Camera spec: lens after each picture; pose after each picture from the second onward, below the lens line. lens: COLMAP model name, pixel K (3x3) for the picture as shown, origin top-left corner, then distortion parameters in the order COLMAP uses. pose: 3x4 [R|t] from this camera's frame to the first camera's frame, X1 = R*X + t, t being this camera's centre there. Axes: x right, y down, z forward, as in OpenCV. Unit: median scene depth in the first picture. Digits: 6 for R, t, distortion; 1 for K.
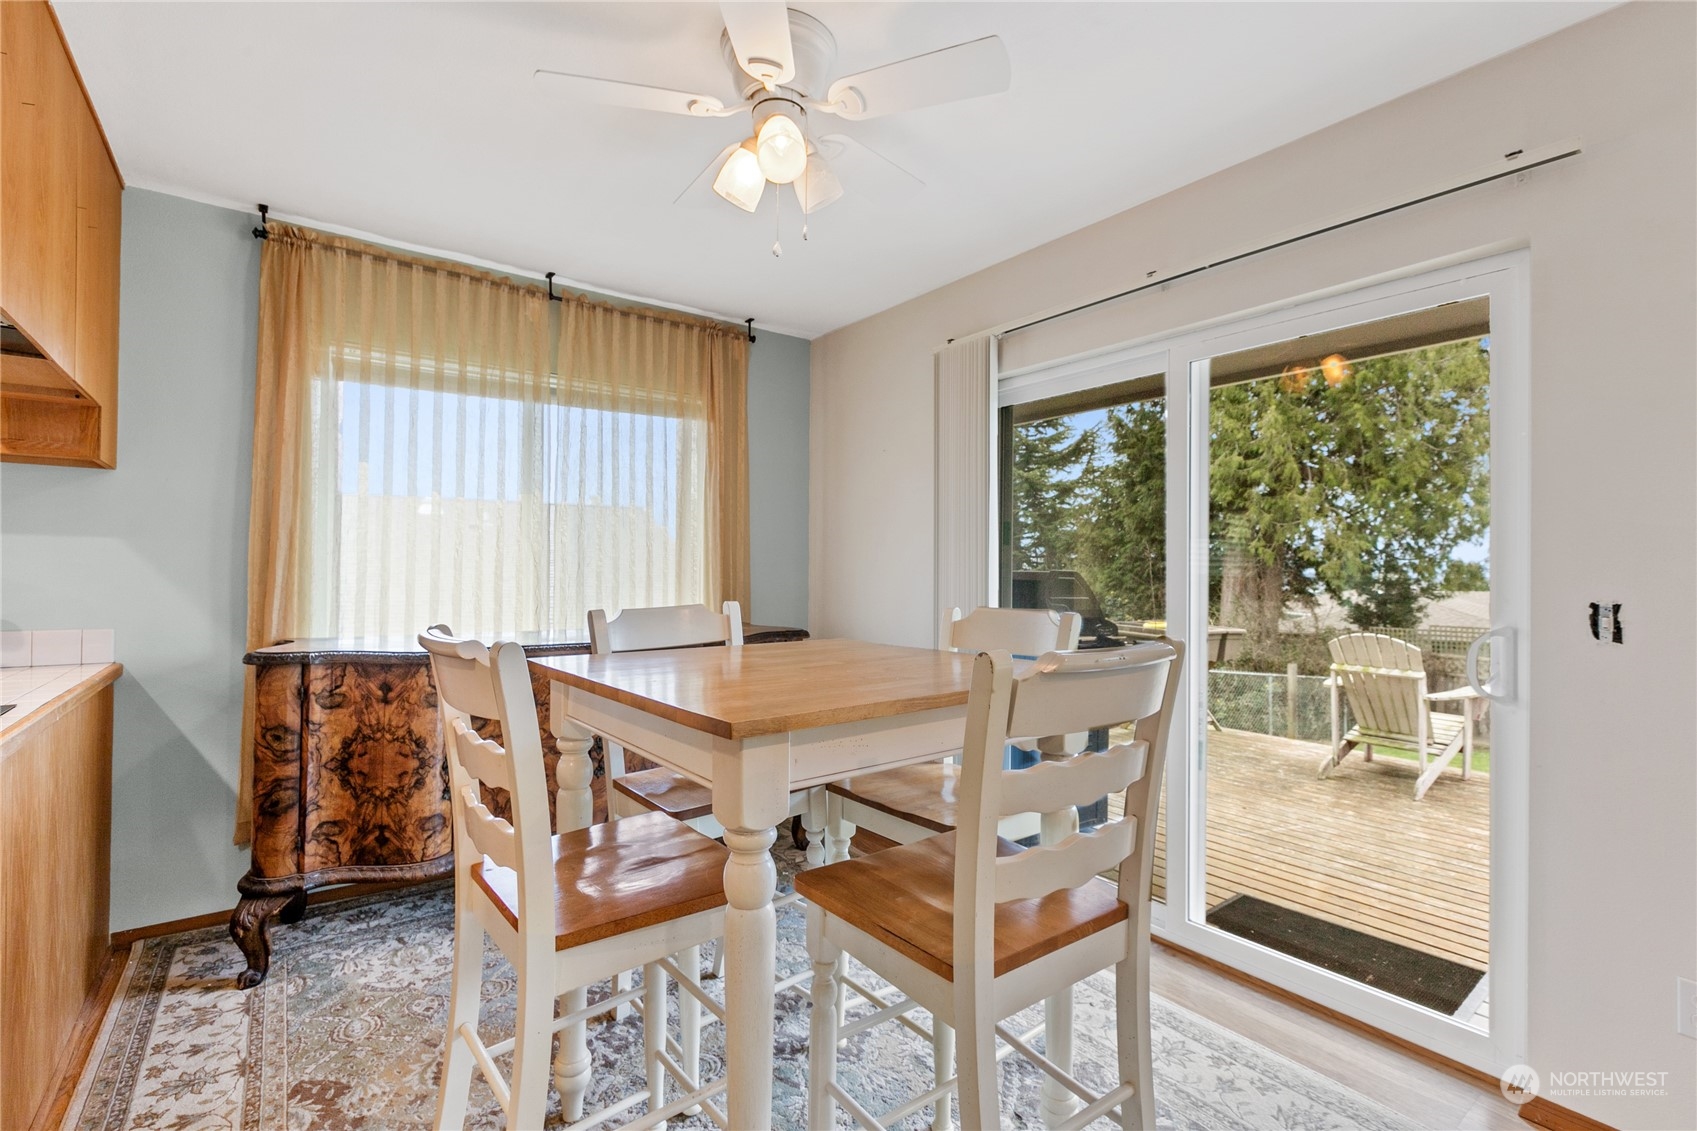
lens RADIAL K [[786.4, 0, 825.6], [0, 786.4, 569.8], [0, 0, 1]] dist [0.004537, 0.000429]
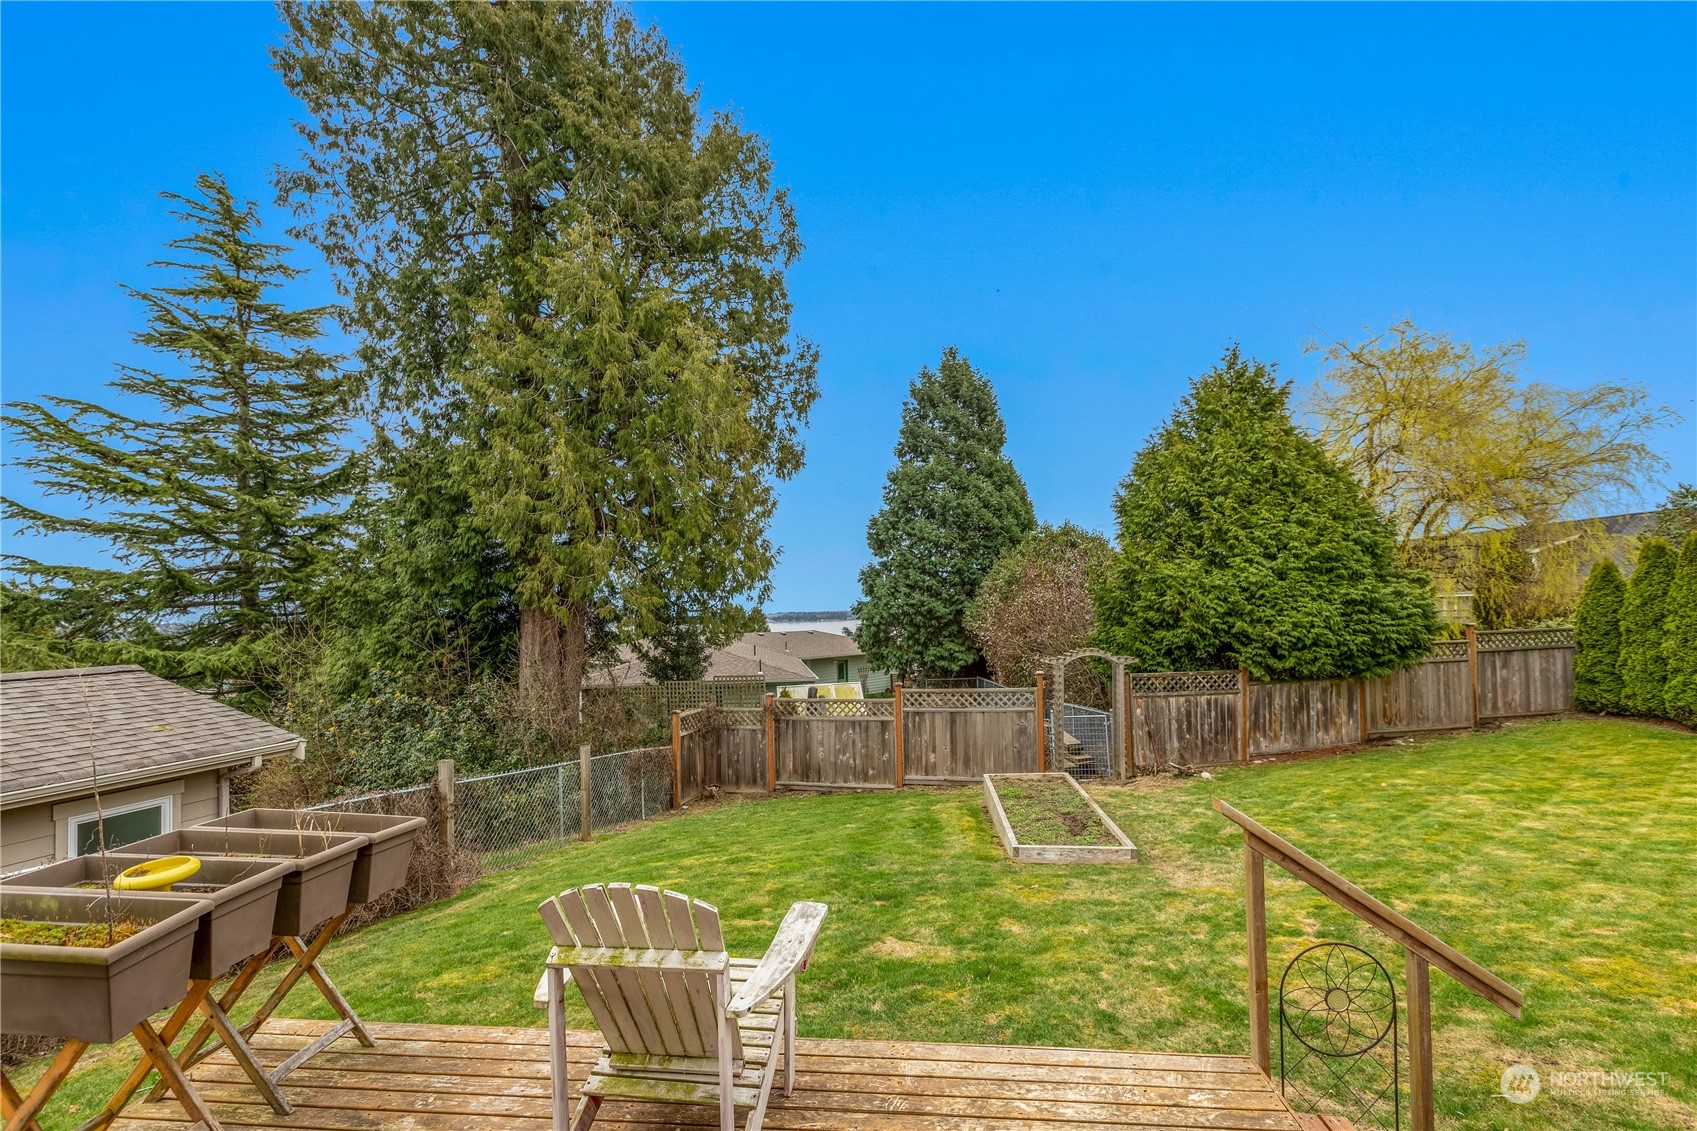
lens RADIAL K [[765.7, 0, 844.2], [0, 765.7, 576.4], [0, 0, 1]] dist [-0.000827, 0.000209]
pose [[0.676546, 0.008164, 0.736355, 0.135560], [0.027909, 0.998936, -0.036718, -0.017123], [-0.735871, 0.045393, 0.675598, 0.182044]]
